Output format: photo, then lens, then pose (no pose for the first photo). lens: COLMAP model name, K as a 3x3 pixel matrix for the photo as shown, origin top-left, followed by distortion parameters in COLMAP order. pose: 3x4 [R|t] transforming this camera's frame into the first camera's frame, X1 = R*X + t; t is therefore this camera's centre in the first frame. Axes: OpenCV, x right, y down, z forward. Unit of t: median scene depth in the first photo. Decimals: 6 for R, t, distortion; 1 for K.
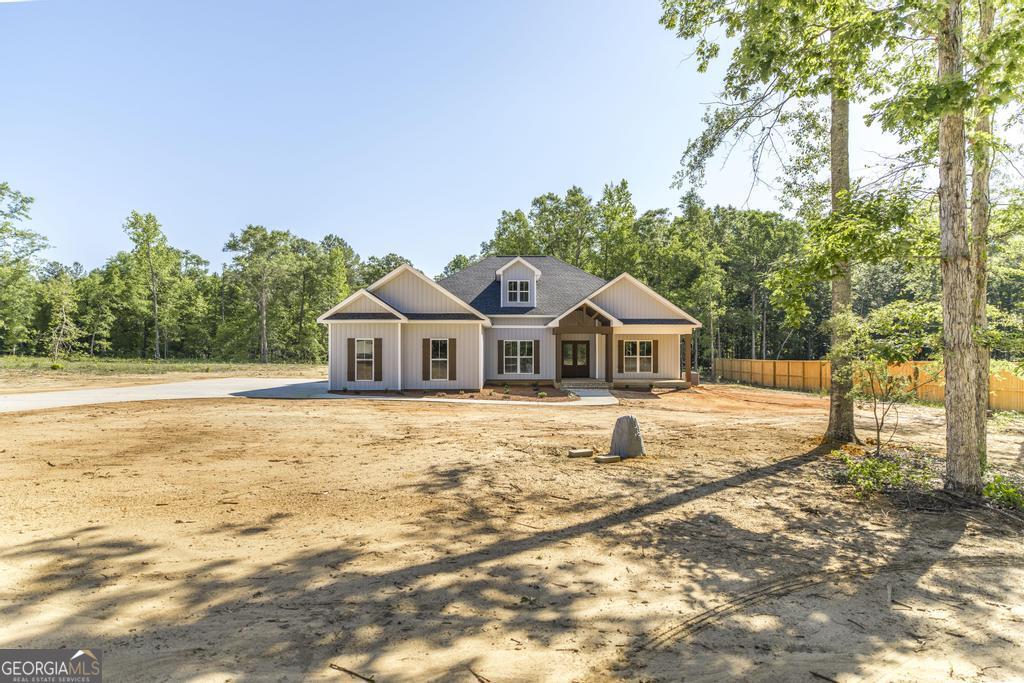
lens RADIAL K [[508.7, 0, 512.0], [0, 508.7, 341.5], [0, 0, 1]] dist [-0.001140, -0.000130]
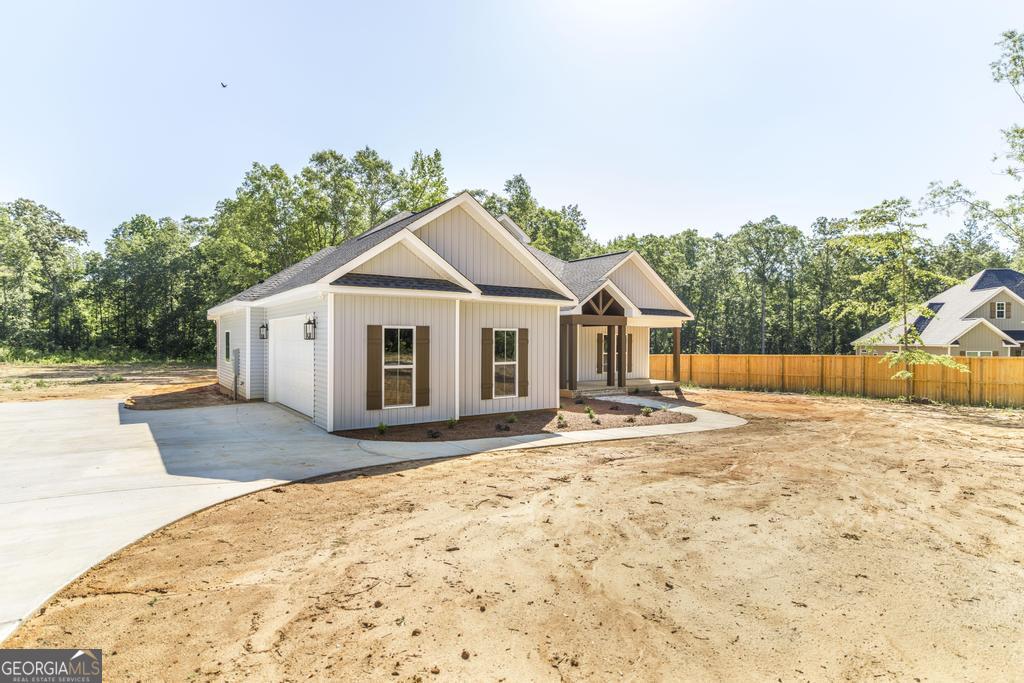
lens RADIAL K [[508.7, 0, 512.0], [0, 508.7, 341.5], [0, 0, 1]] dist [-0.001140, -0.000130]
pose [[0.855198, 0.006987, 0.518254, -0.375302], [-0.022286, 0.999480, 0.023299, -0.004252], [-0.517822, -0.031475, 0.854909, 0.400790]]
